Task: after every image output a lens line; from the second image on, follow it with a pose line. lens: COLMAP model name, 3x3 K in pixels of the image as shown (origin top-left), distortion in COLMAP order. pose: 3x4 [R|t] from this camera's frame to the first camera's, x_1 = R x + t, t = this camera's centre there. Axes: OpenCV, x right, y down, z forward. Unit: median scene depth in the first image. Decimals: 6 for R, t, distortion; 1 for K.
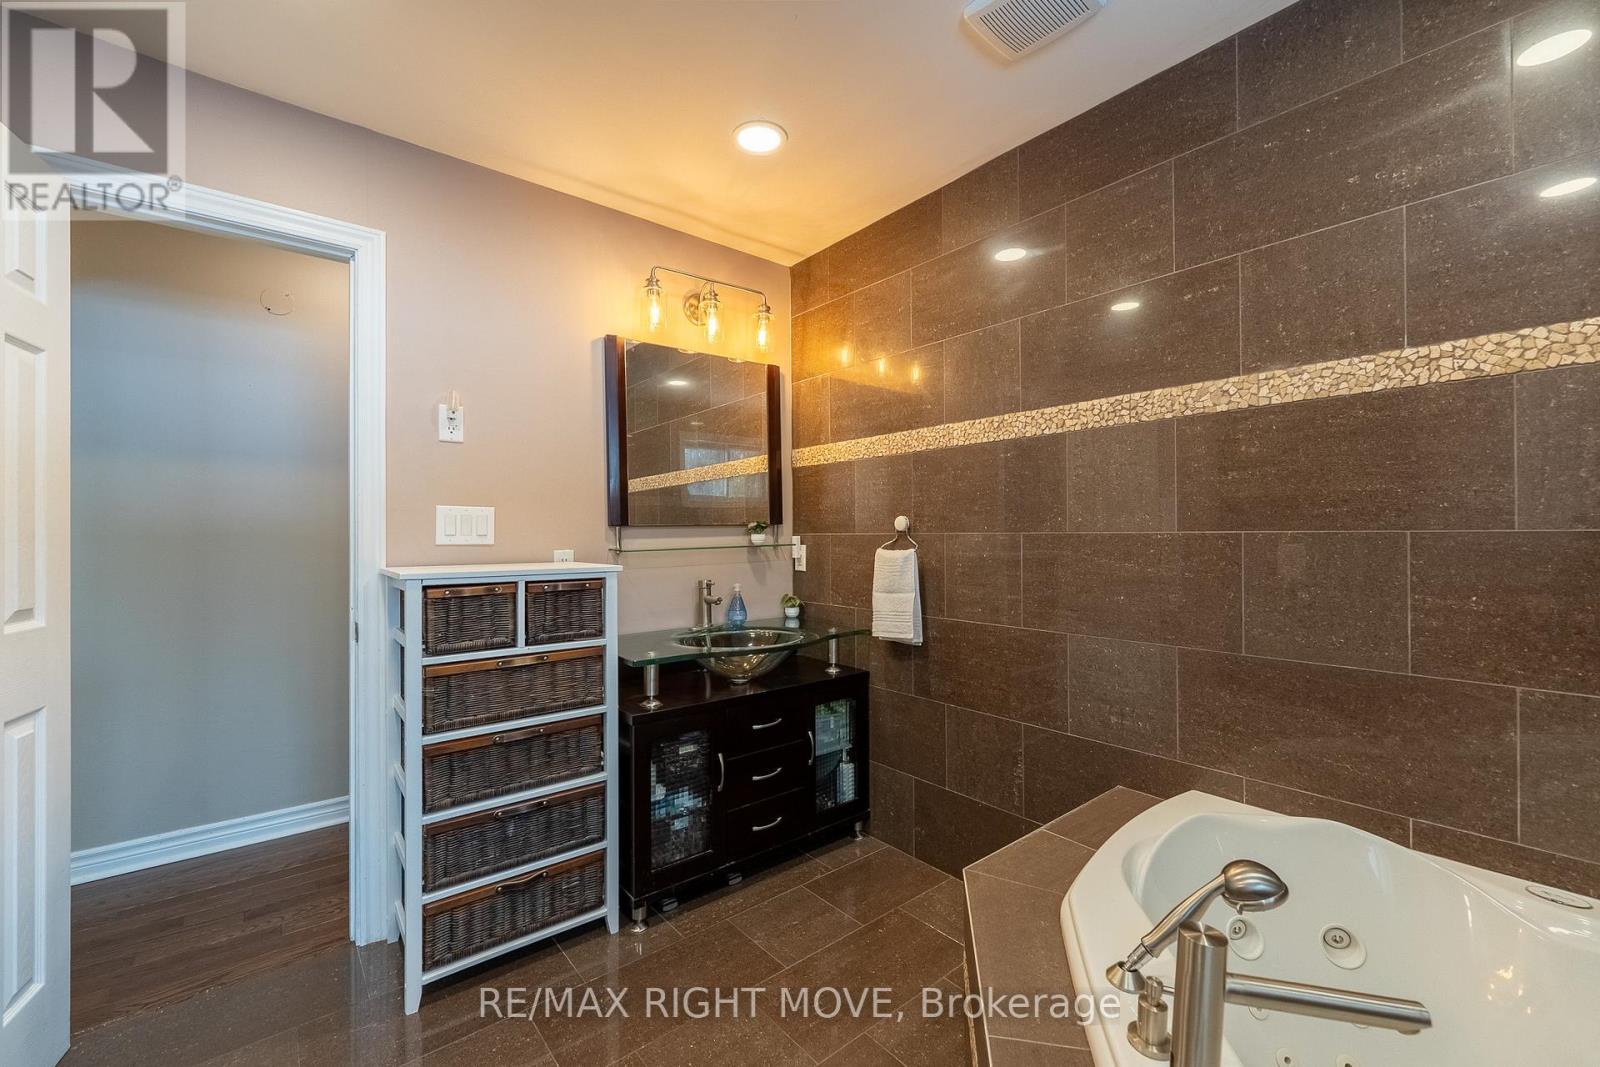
lens RADIAL K [[656.2, 0, 799.6], [0, 656.2, 531.5], [0, 0, 1]] dist [-0.001513, -0.000146]
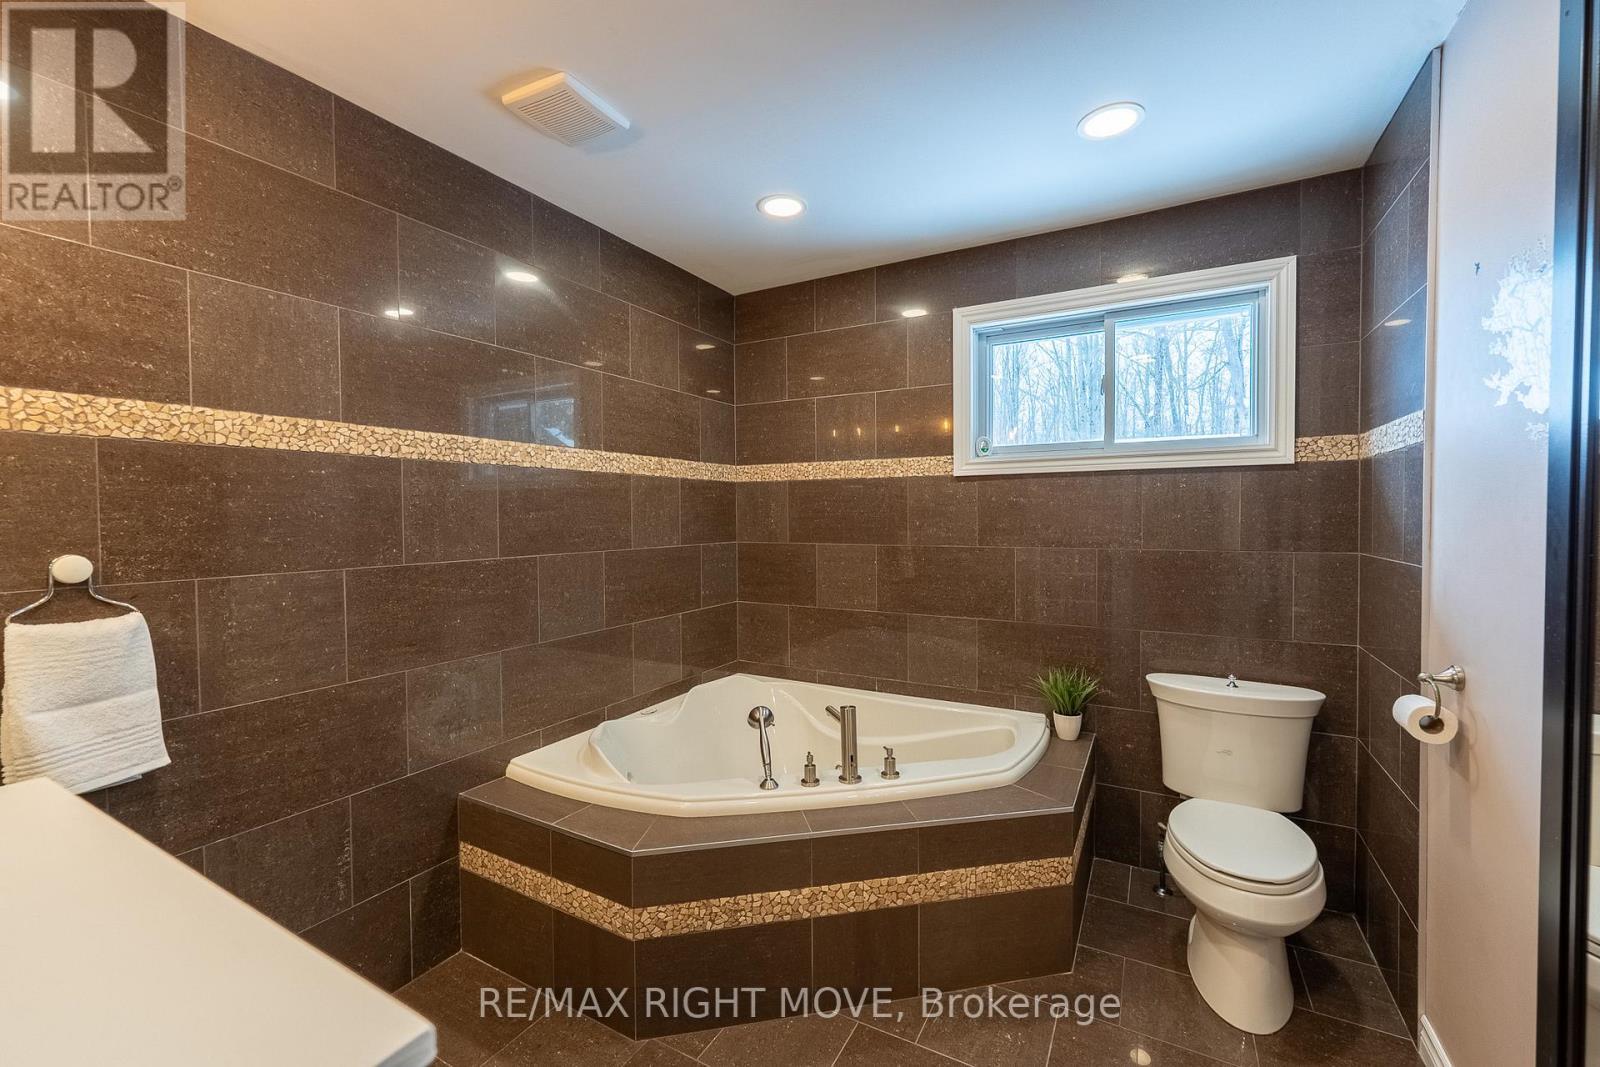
lens RADIAL K [[656.2, 0, 800.6], [0, 656.2, 529.8], [0, 0, 1]] dist [-0.001513, -0.000146]
pose [[-0.367666, -0.014872, 0.929839, -0.685829], [0.003707, 0.999841, 0.017457, -0.063576], [-0.929950, 0.009865, -0.367553, 0.818093]]
